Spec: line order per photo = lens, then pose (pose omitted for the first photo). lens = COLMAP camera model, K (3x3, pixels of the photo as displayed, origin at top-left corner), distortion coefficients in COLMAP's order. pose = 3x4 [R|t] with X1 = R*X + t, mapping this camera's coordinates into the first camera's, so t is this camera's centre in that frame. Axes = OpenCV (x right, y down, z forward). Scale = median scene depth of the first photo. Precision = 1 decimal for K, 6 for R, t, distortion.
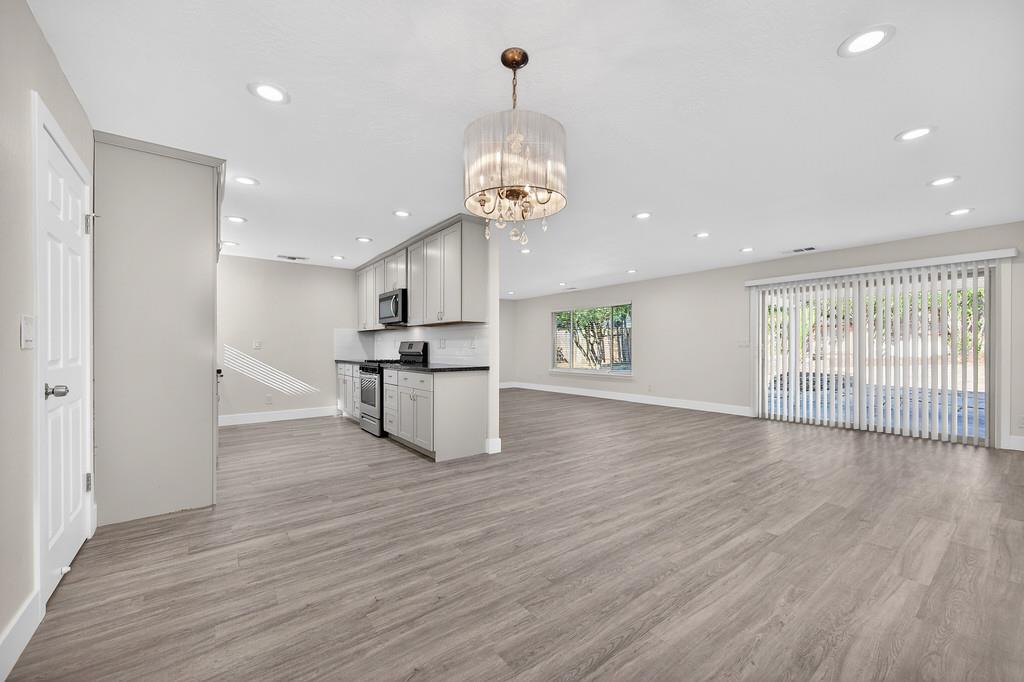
lens RADIAL K [[401.5, 0, 513.9], [0, 401.5, 345.8], [0, 0, 1]] dist [0.002000, -0.000998]
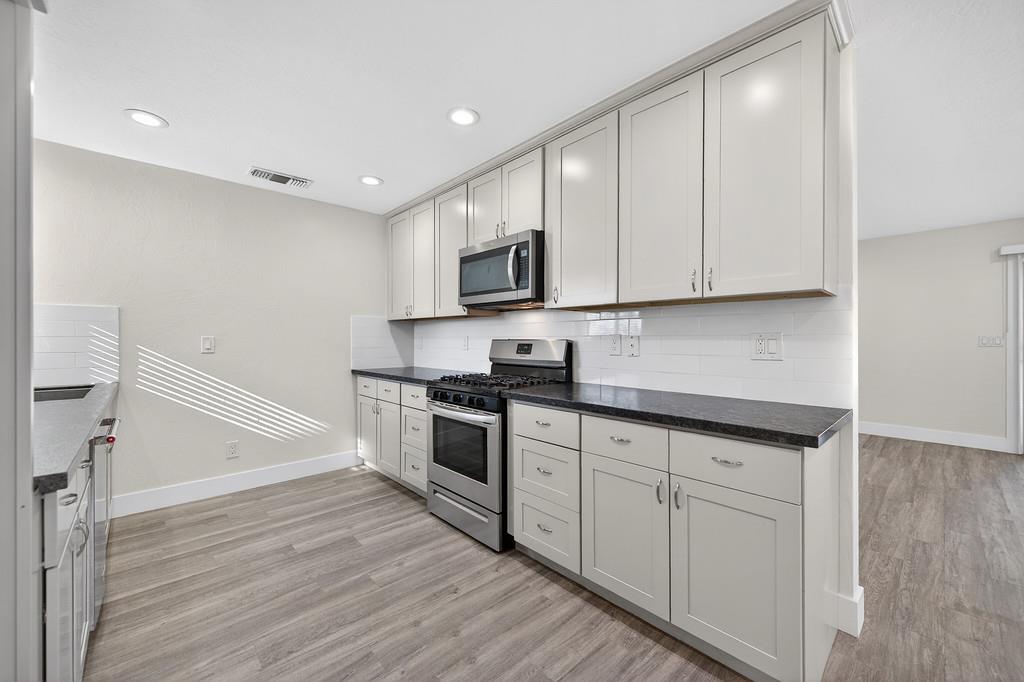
lens RADIAL K [[401.5, 0, 513.8], [0, 401.5, 337.4], [0, 0, 1]] dist [0.002000, -0.000998]
pose [[0.995427, 0.000634, 0.095525, -0.347080], [-0.000683, 1.000000, 0.000485, -0.015134], [-0.095525, -0.000548, 0.995427, 0.523799]]
